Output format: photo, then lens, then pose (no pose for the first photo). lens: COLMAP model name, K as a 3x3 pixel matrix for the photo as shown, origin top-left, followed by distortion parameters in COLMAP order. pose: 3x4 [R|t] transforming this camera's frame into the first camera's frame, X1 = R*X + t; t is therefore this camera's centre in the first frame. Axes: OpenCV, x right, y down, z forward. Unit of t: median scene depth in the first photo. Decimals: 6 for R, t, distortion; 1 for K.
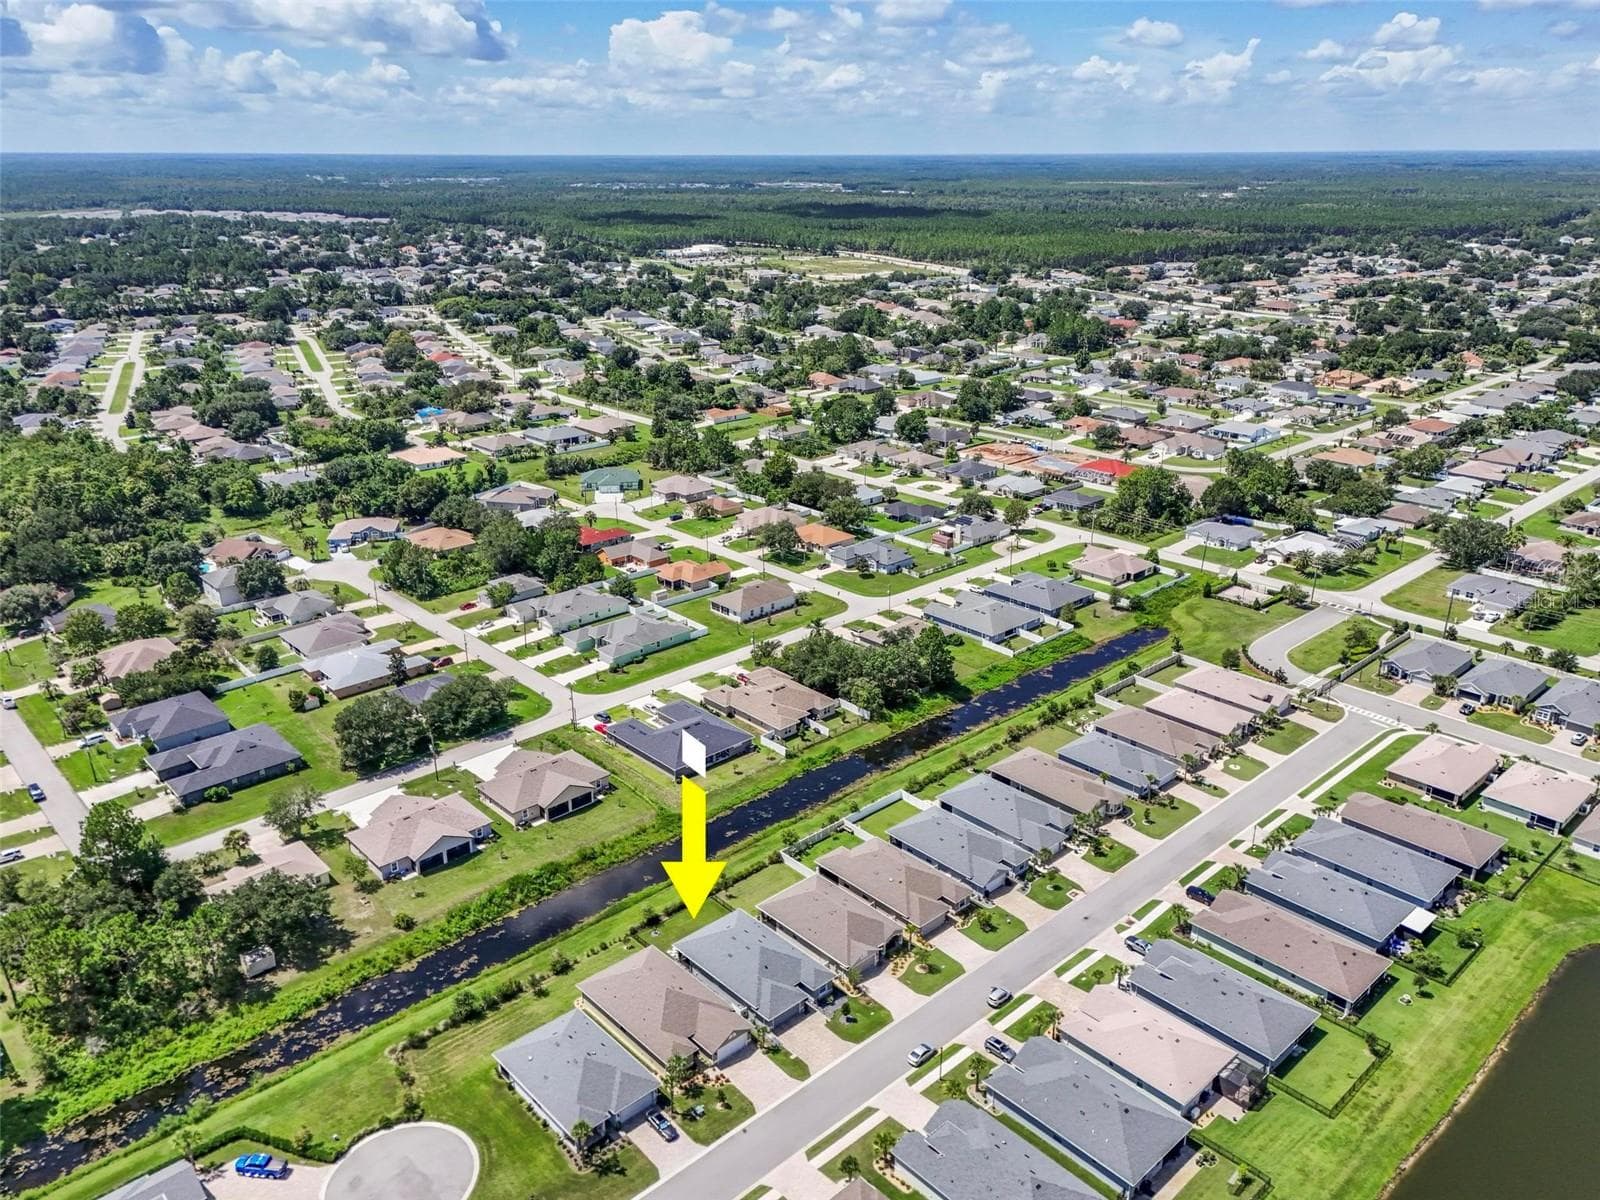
lens RADIAL K [[1198.9, 0, 800.0], [0, 1198.9, 600.0], [0, 0, 1]] dist [0.104612, -0.110329]
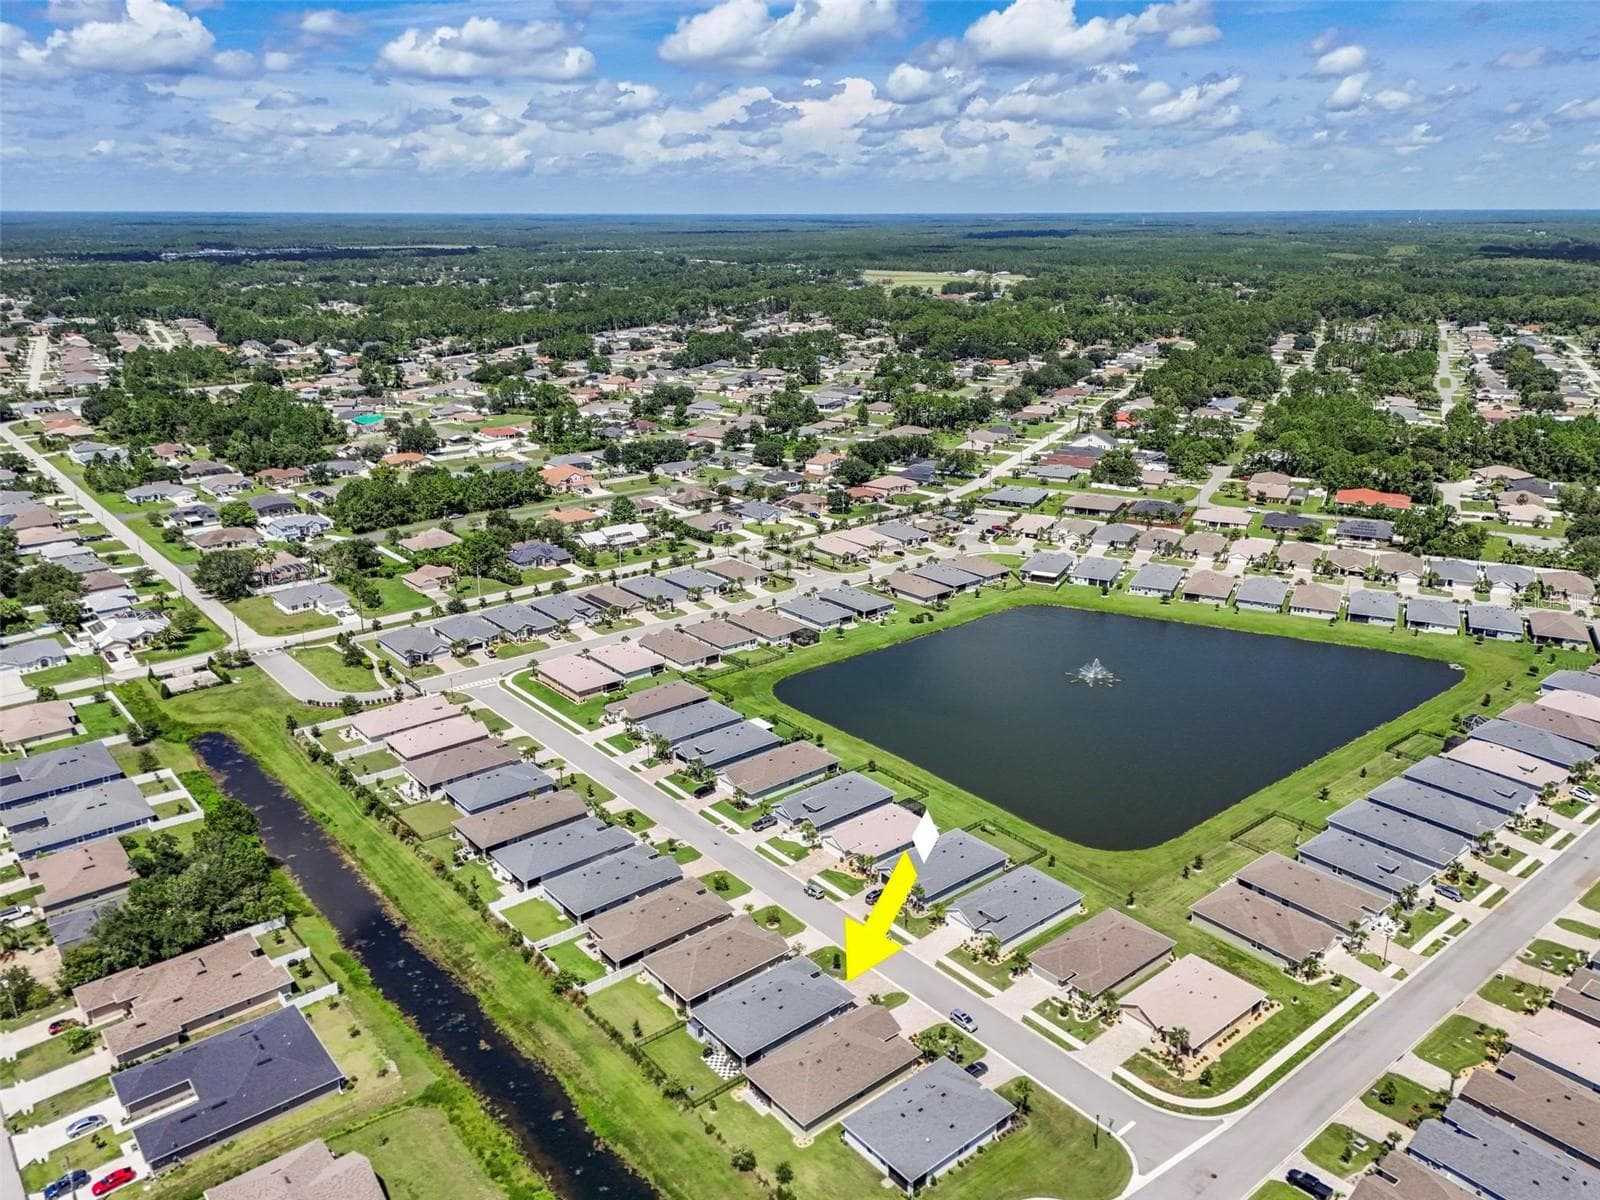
lens RADIAL K [[1198.9, 0, 800.0], [0, 1198.9, 600.0], [0, 0, 1]] dist [0.104612, -0.110329]
pose [[0.052608, -0.308508, 0.949766, -0.514417], [0.351861, 0.895815, 0.271494, -0.157858], [-0.934573, 0.319903, 0.155680, 0.404596]]
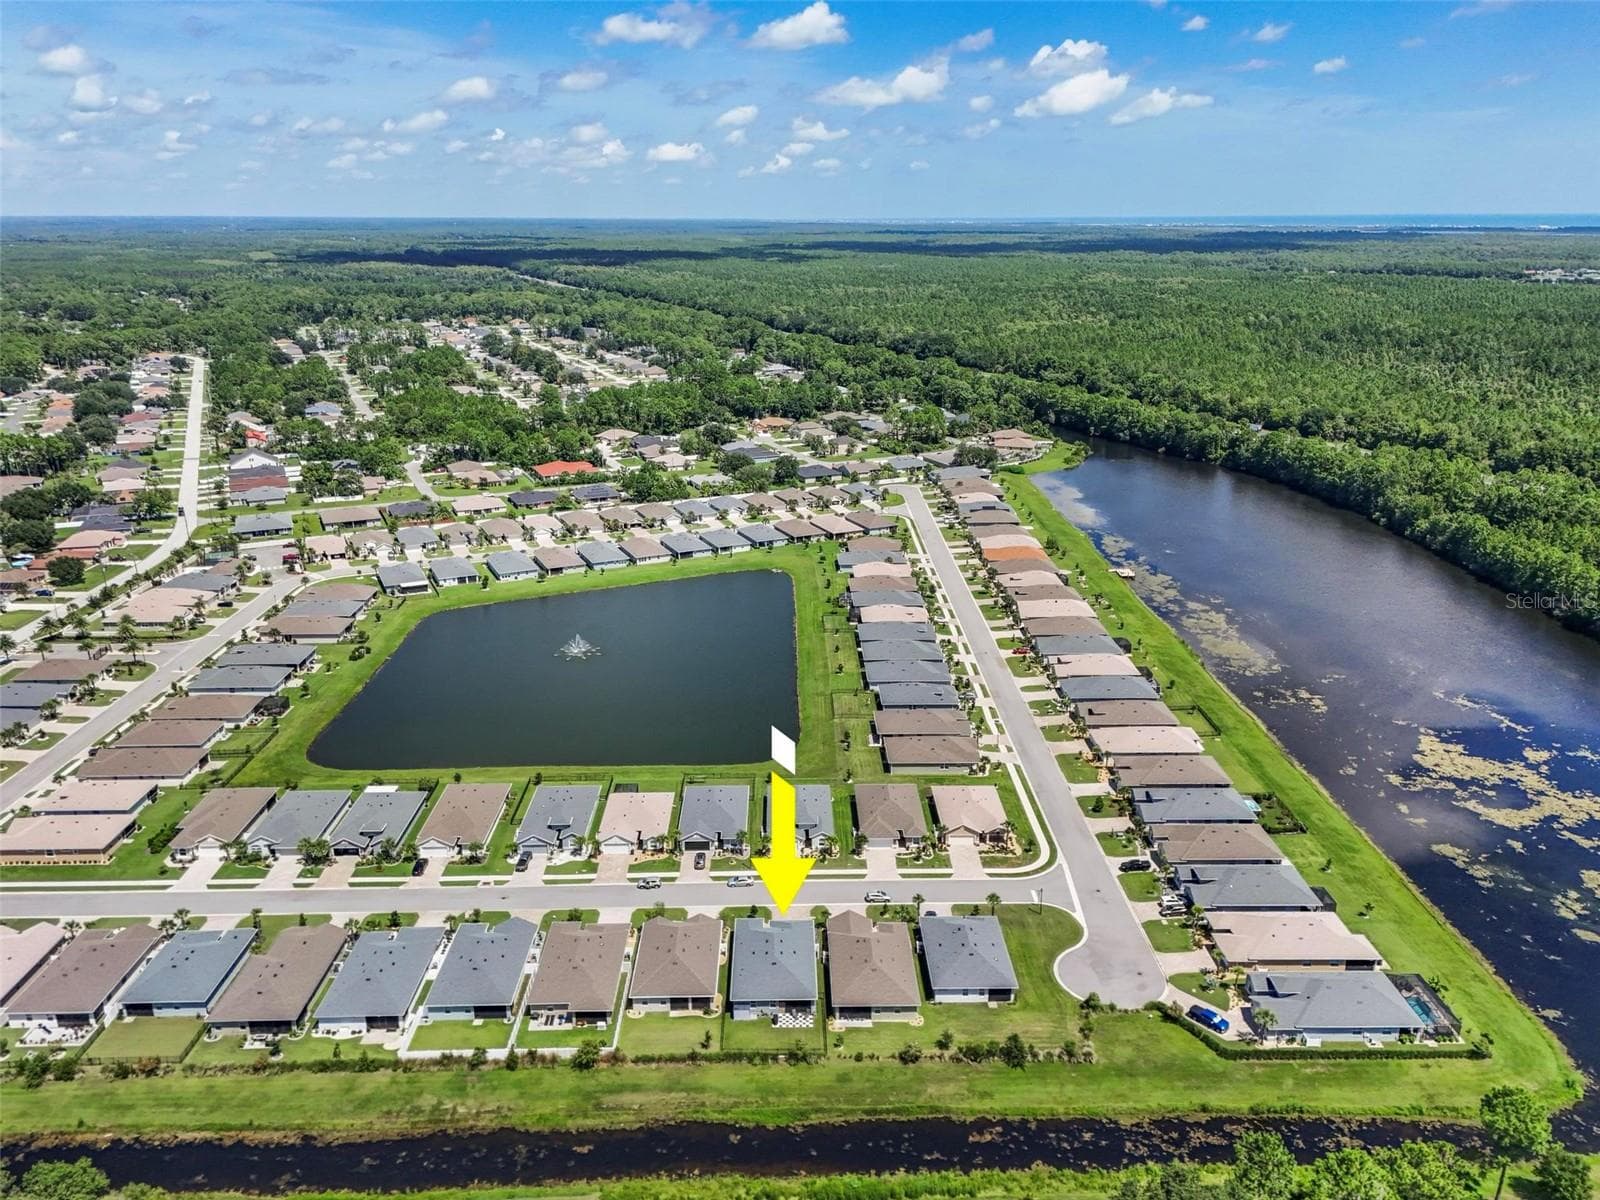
lens RADIAL K [[1198.9, 0, 800.0], [0, 1198.9, 600.0], [0, 0, 1]] dist [0.104612, -0.110329]
pose [[-0.745587, -0.201431, 0.635236, -0.390368], [0.238054, 0.809826, 0.536201, -0.310669], [-0.622439, 0.551005, -0.555845, 0.805379]]
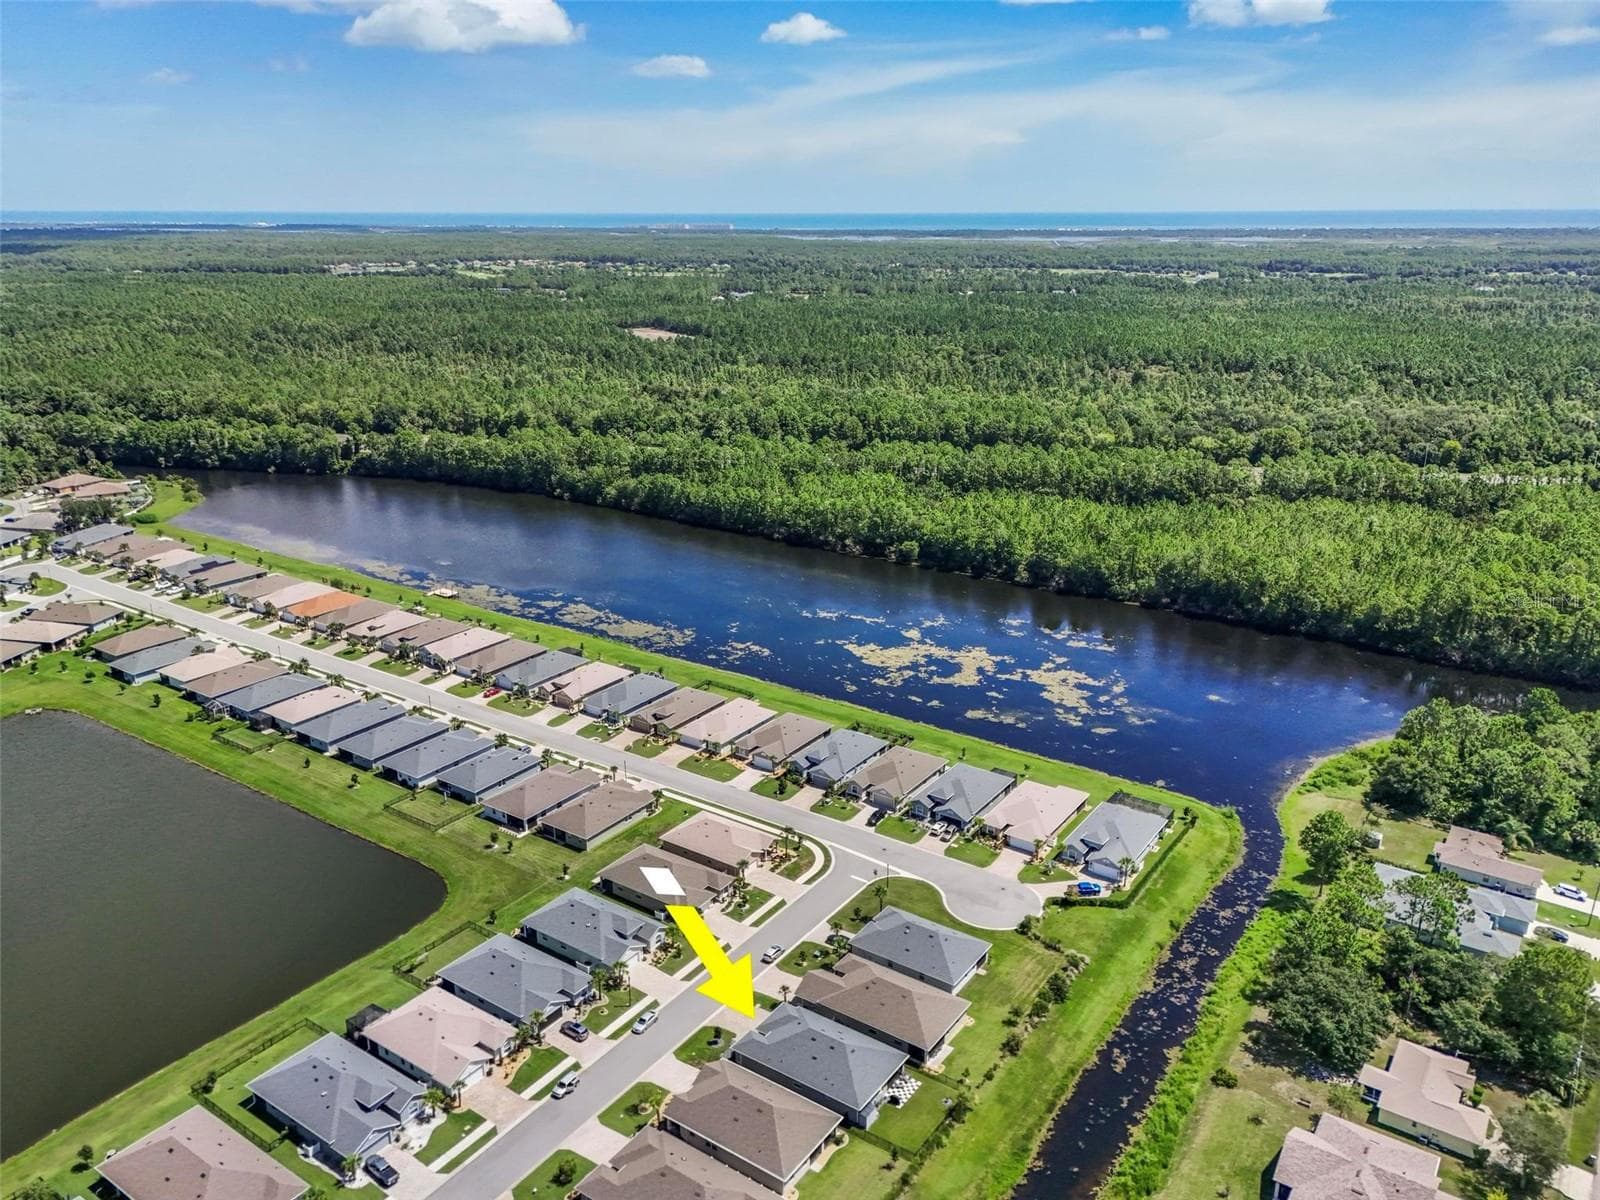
lens RADIAL K [[1198.9, 0, 800.0], [0, 1198.9, 600.0], [0, 0, 1]] dist [0.104612, -0.110329]
pose [[-0.976606, 0.070236, -0.203241, 0.084945], [-0.072443, 0.782439, 0.618499, -0.334765], [0.202464, 0.618754, -0.759047, 0.860119]]
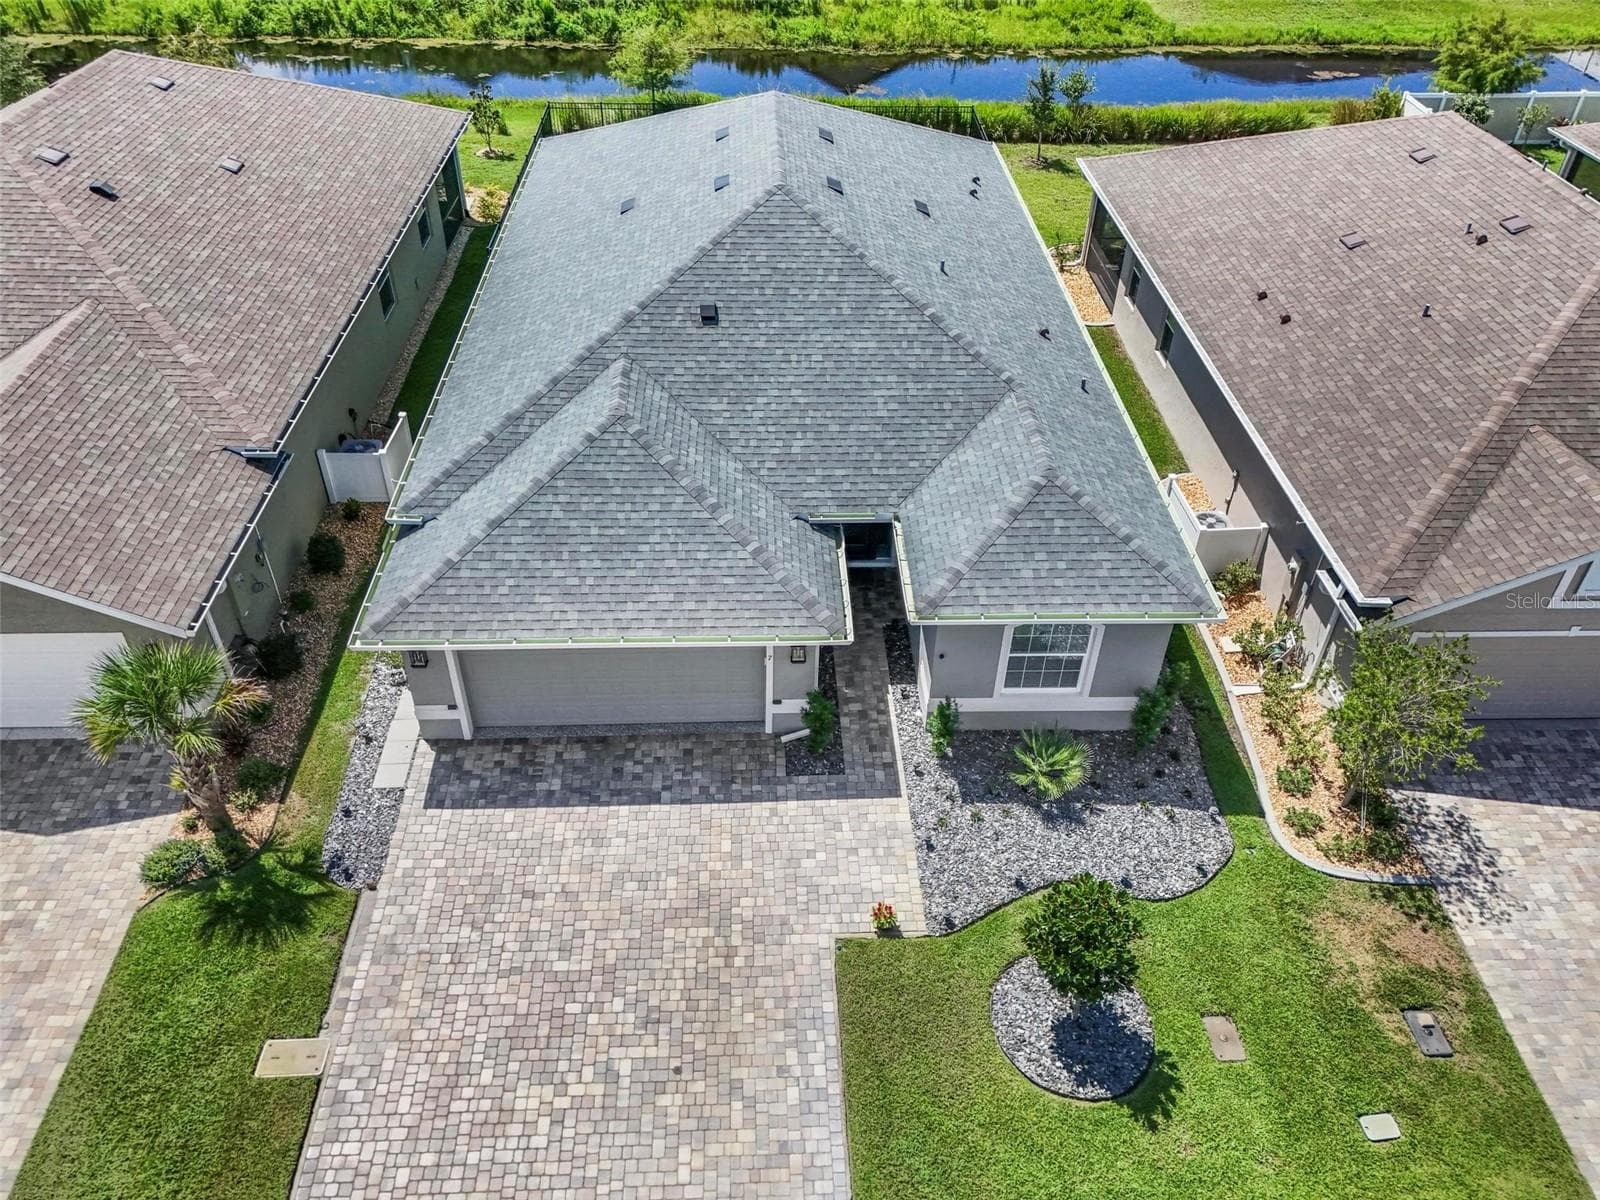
lens RADIAL K [[1179.5, 0, 798.4], [0, 1179.5, 610.0], [0, 0, 1]] dist [0.092174, -0.075979]
pose [[0.757706, 0.425333, -0.494948, 0.029835], [-0.247241, 0.888987, 0.385453, 0.155547], [0.603949, -0.169688, 0.778750, 0.500347]]
